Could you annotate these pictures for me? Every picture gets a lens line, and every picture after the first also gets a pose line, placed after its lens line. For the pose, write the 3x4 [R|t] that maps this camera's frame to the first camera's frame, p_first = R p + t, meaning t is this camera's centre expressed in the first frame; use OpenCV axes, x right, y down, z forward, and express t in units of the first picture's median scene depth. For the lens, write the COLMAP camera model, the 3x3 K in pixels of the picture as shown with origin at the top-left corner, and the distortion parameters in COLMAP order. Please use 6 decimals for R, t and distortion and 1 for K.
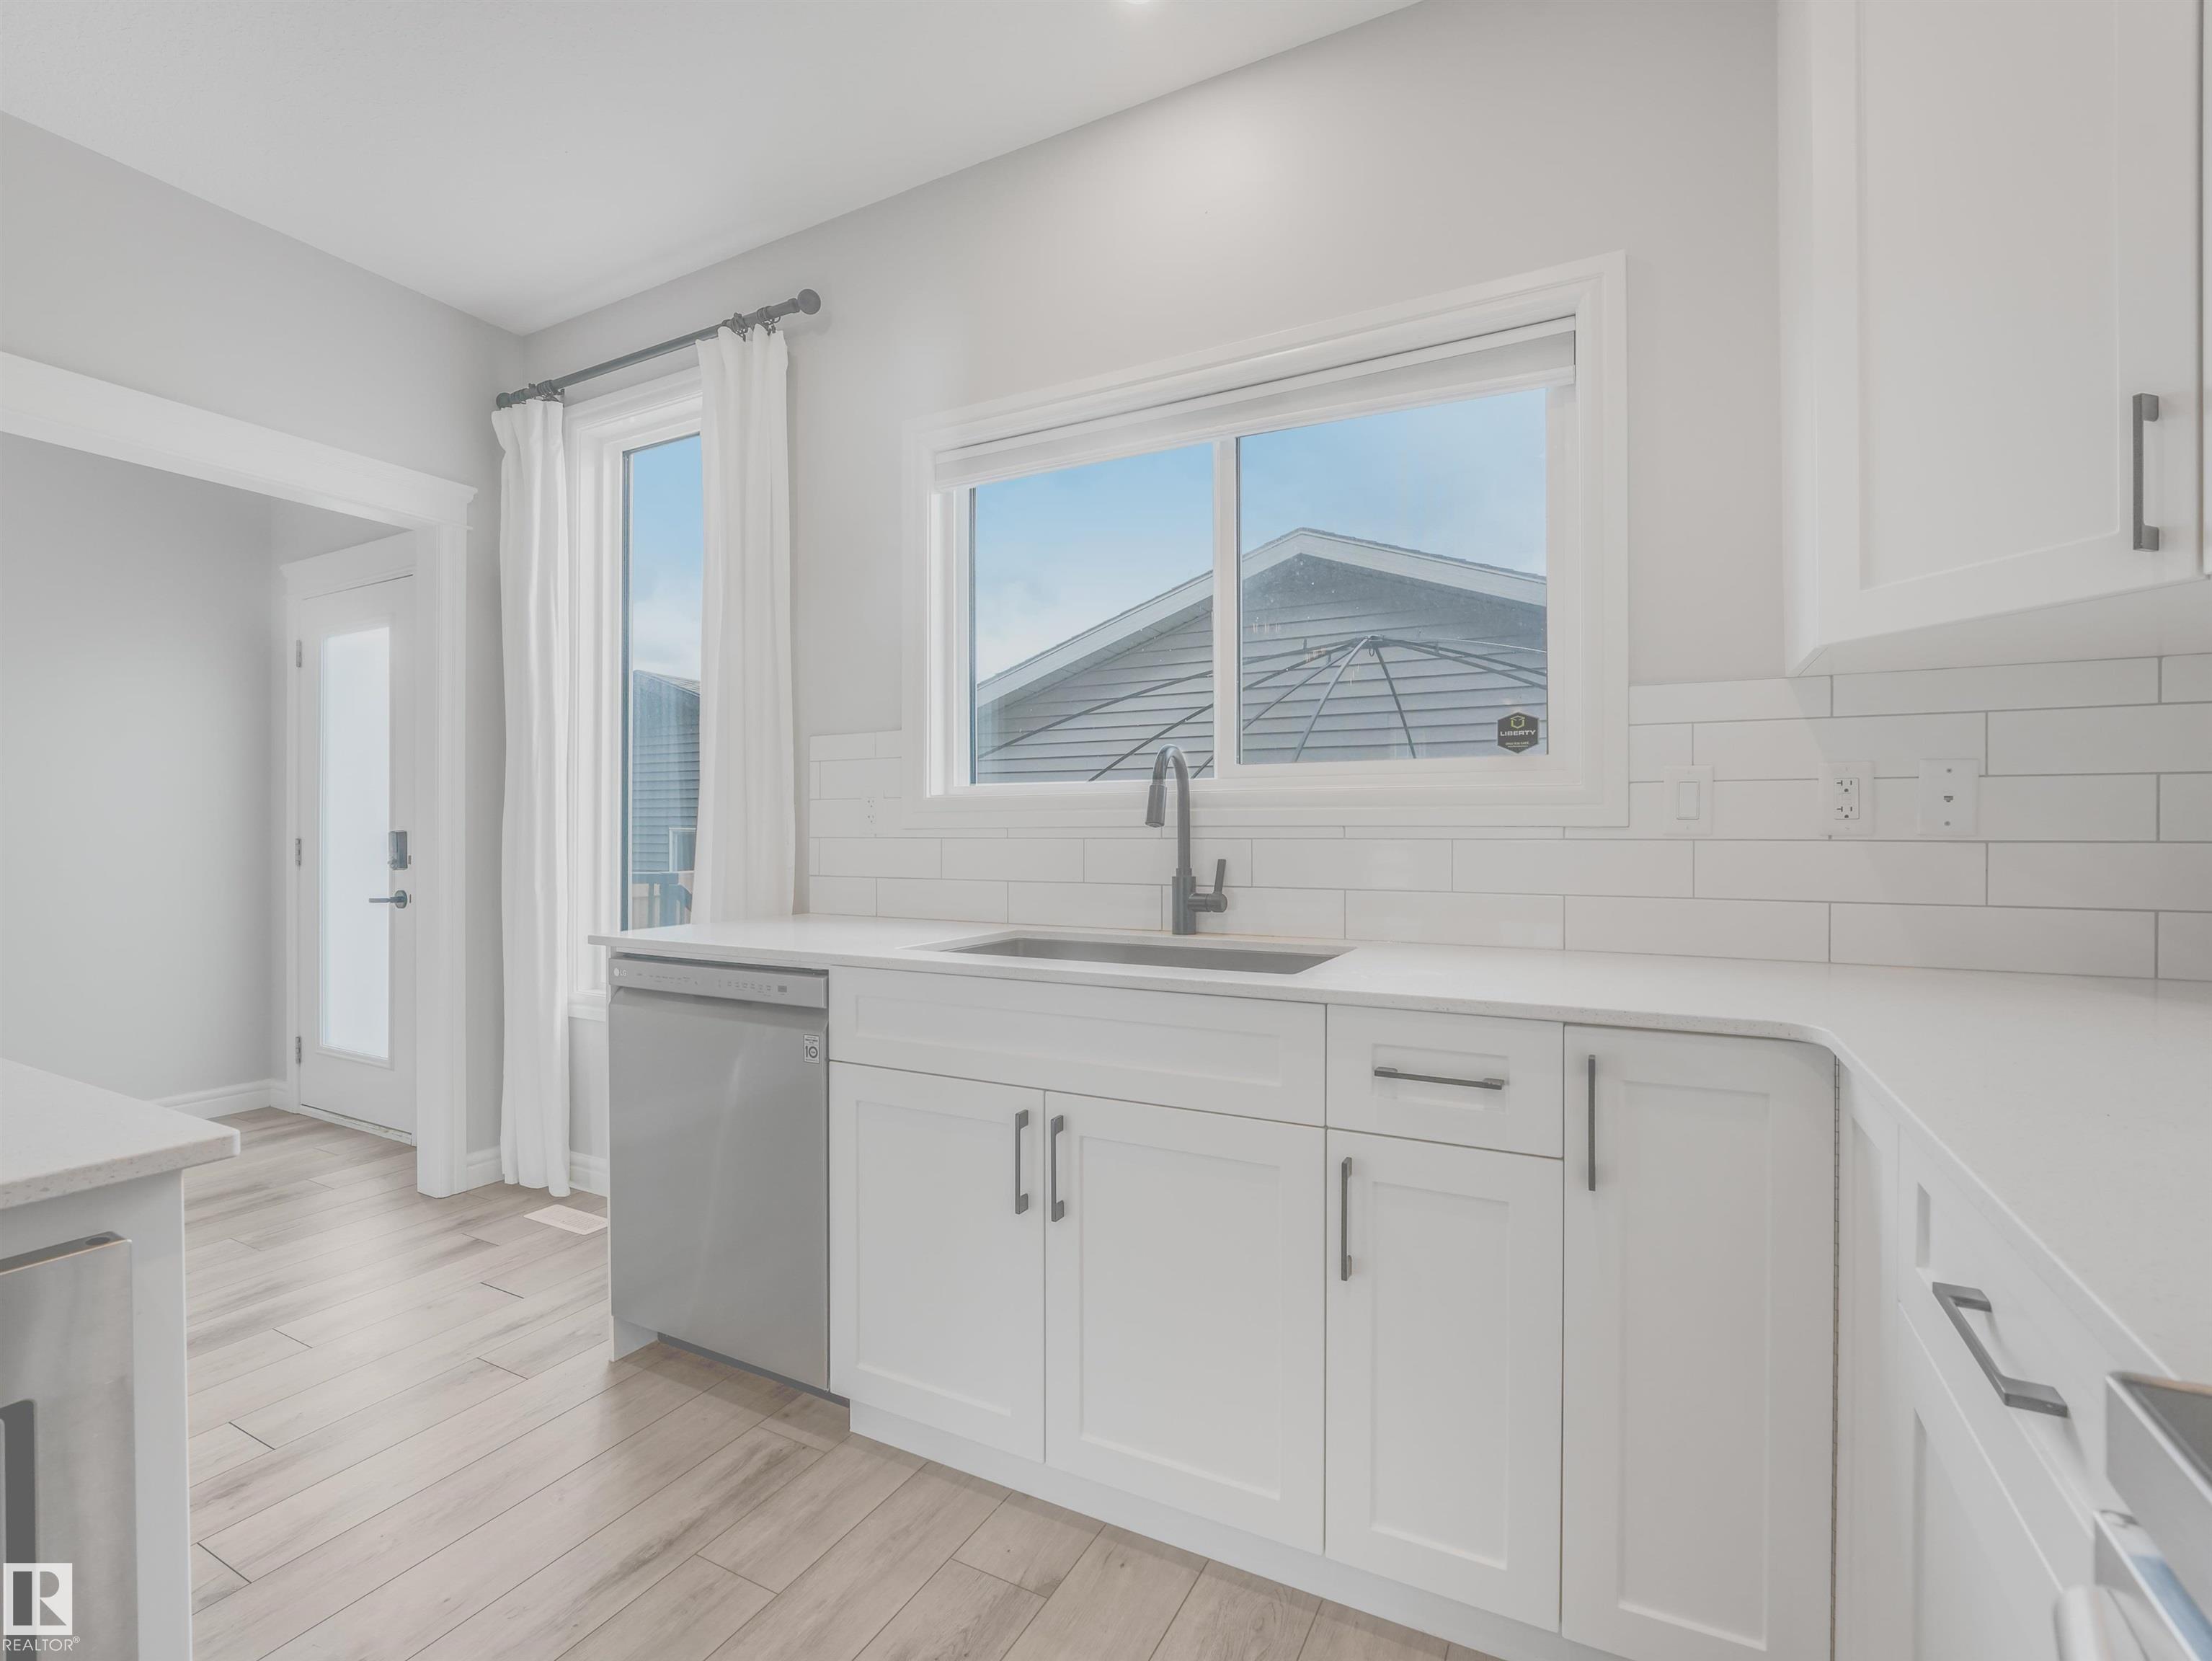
lens RADIAL K [[1008.7, 0, 1113.9], [0, 1008.7, 834.5], [0, 0, 1]] dist [-0.014445, 0.000866]
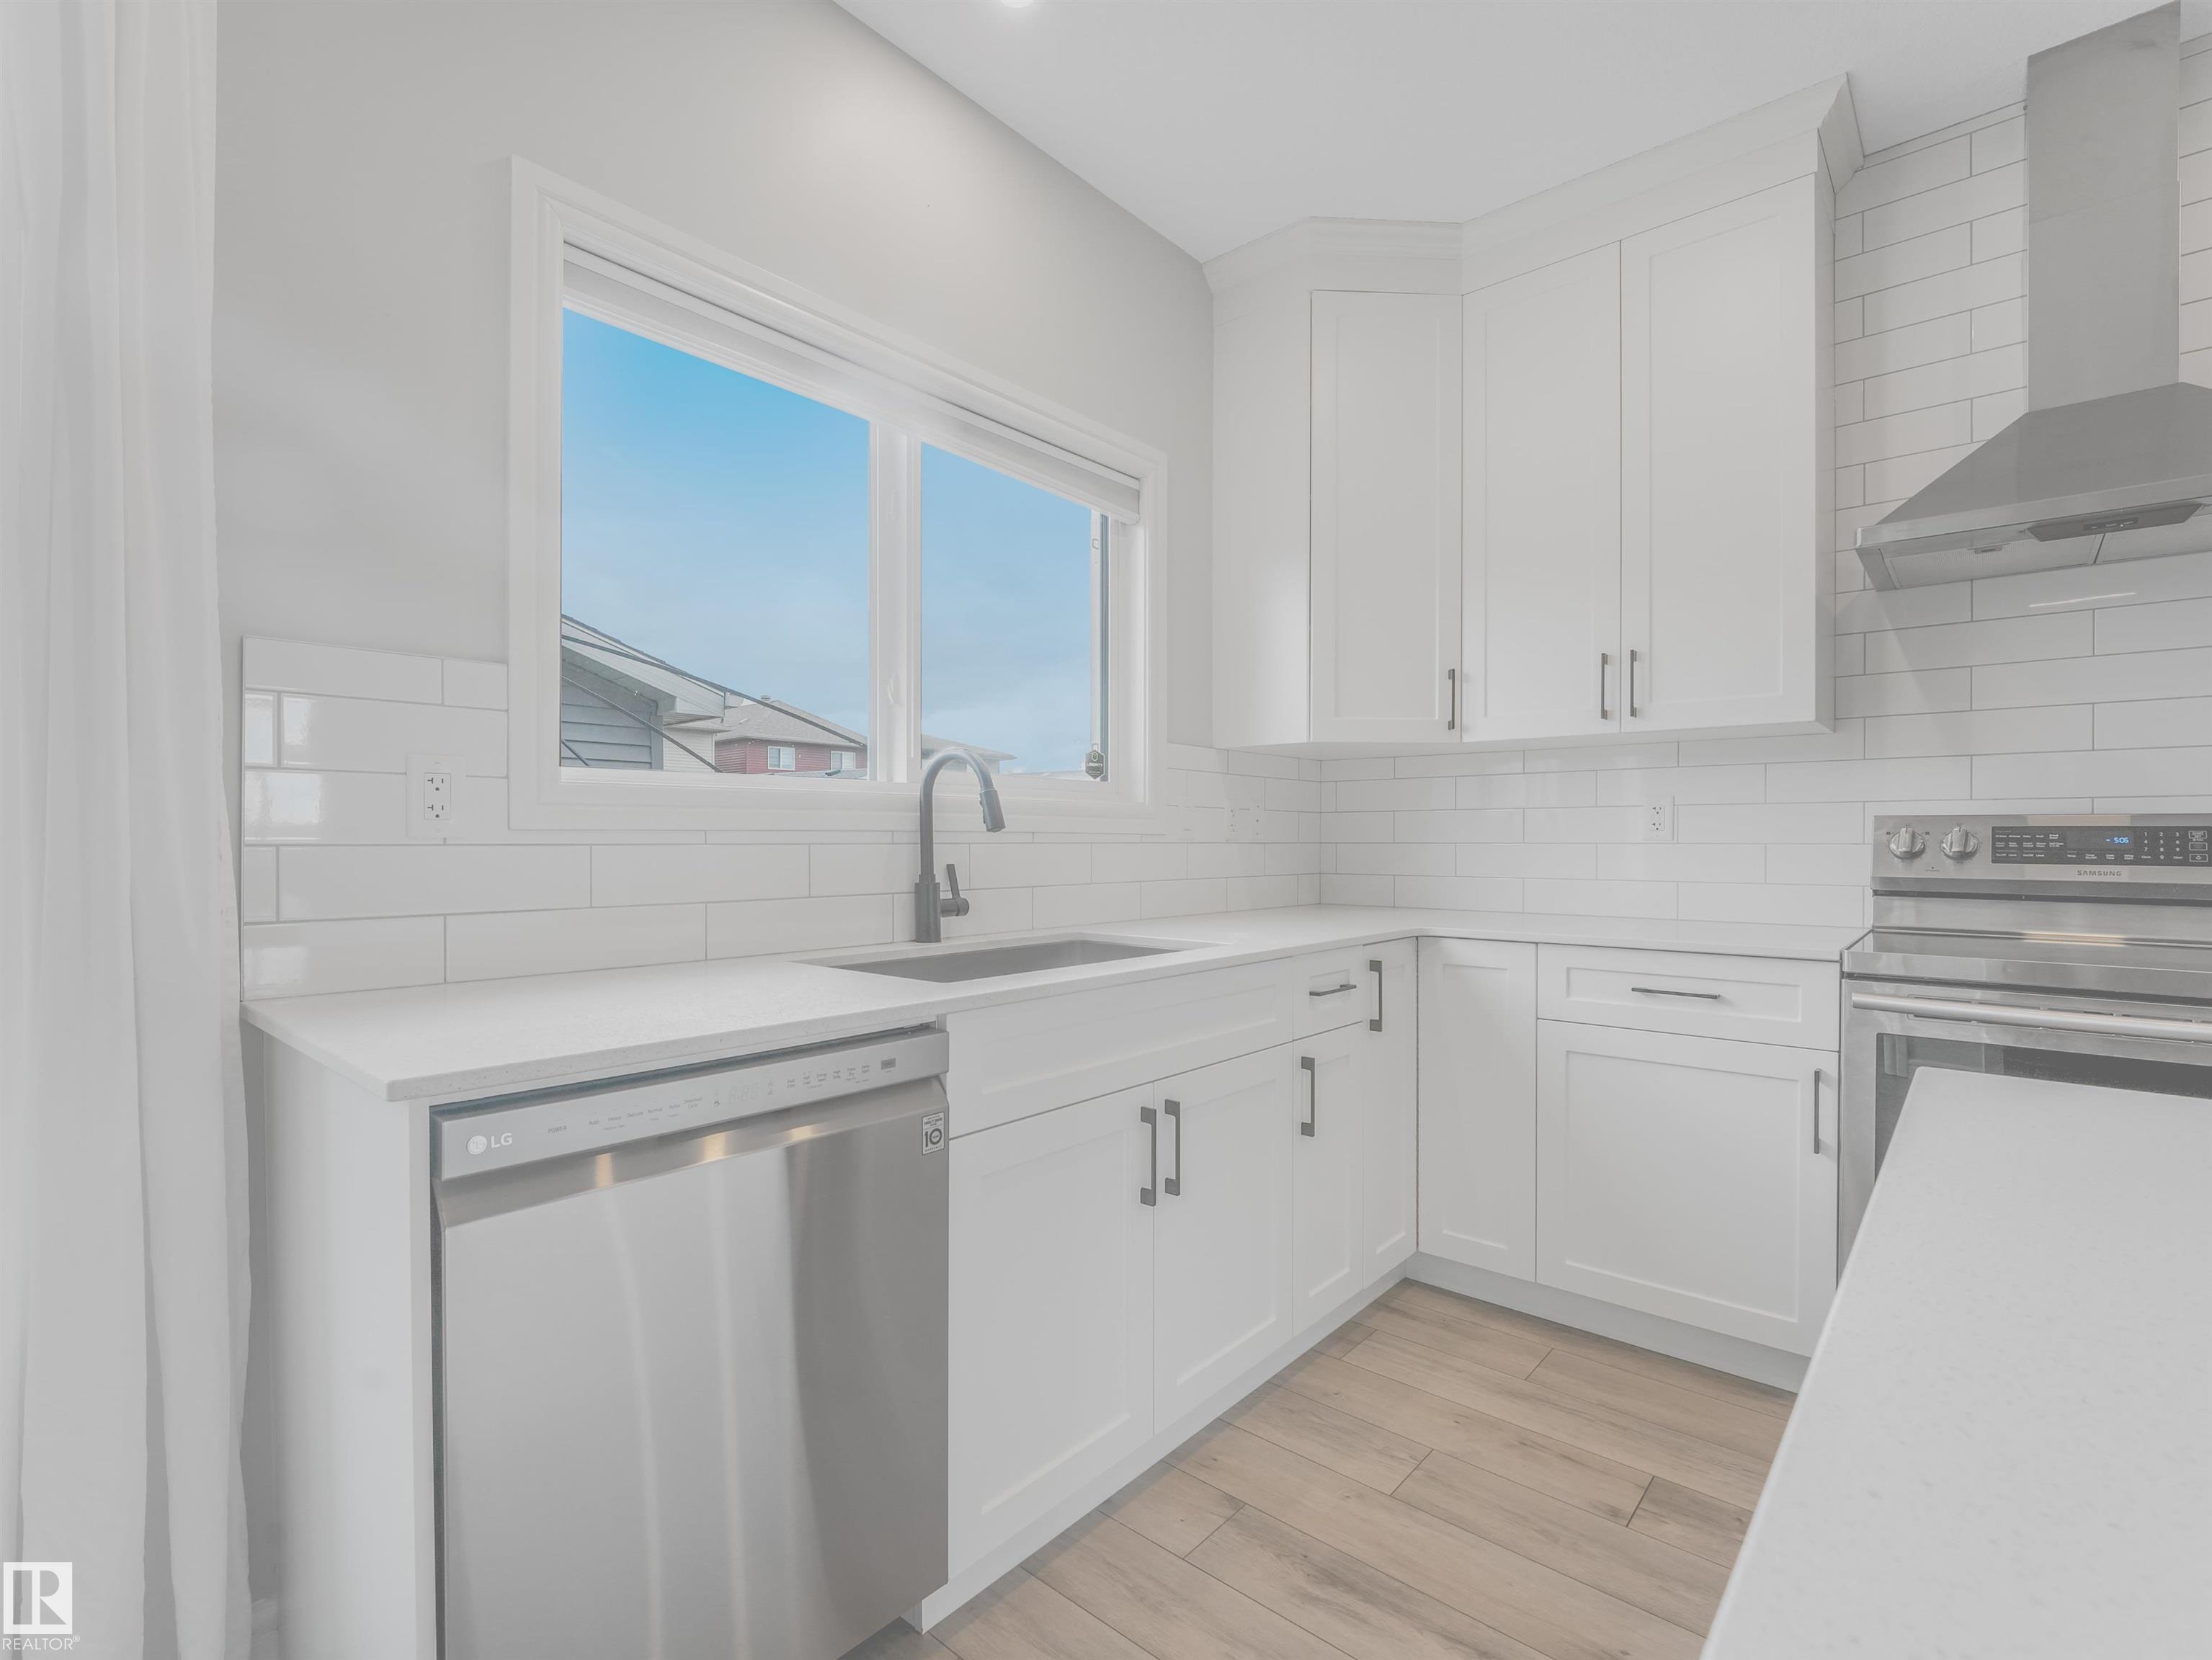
lens RADIAL K [[1019.6, 0, 1116.2], [0, 1019.6, 840.4], [0, 0, 1]] dist [0.012656, 0.001211]
pose [[0.234194, -0.002707, 0.972186, -0.970547], [-0.005774, 0.999975, 0.004175, -0.004845], [-0.972173, -0.006591, 0.234173, 0.679054]]
